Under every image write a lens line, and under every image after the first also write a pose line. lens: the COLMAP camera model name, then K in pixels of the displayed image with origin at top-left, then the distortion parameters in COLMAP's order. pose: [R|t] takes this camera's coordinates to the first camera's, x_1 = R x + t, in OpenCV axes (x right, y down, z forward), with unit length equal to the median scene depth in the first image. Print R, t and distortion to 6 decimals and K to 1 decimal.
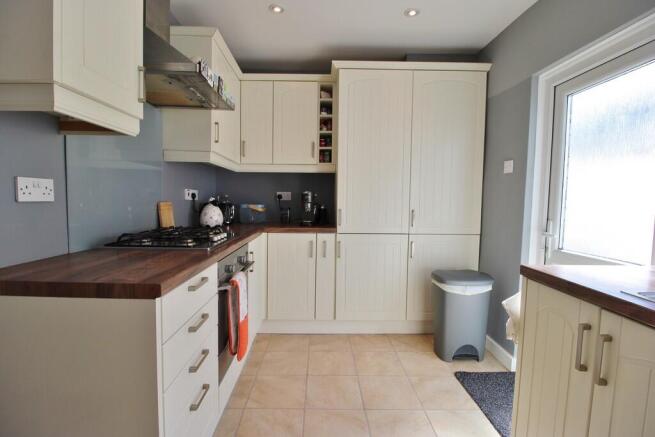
lens RADIAL K [[308.9, 0, 319.9], [0, 308.9, 217.1], [0, 0, 1]] dist [-0.010731, -0.000598]
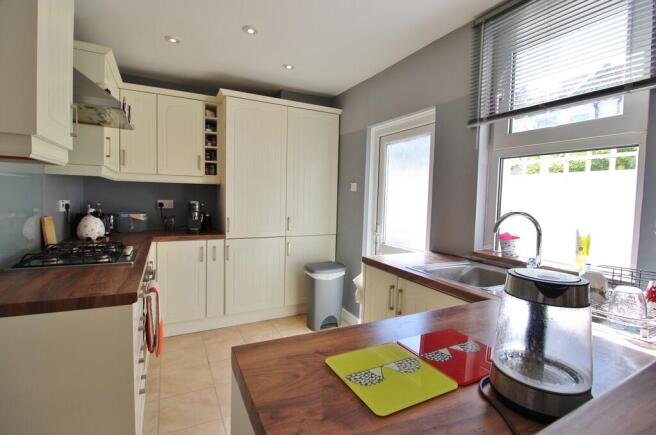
lens RADIAL K [[303.8, 0, 328.0], [0, 303.8, 217.5], [0, 0, 1]] dist [-0.017821, -0.000877]
pose [[0.891542, -0.018757, 0.452550, -0.116105], [0.014875, 0.999816, 0.012136, -0.035679], [-0.452694, -0.004088, 0.891657, -0.174663]]
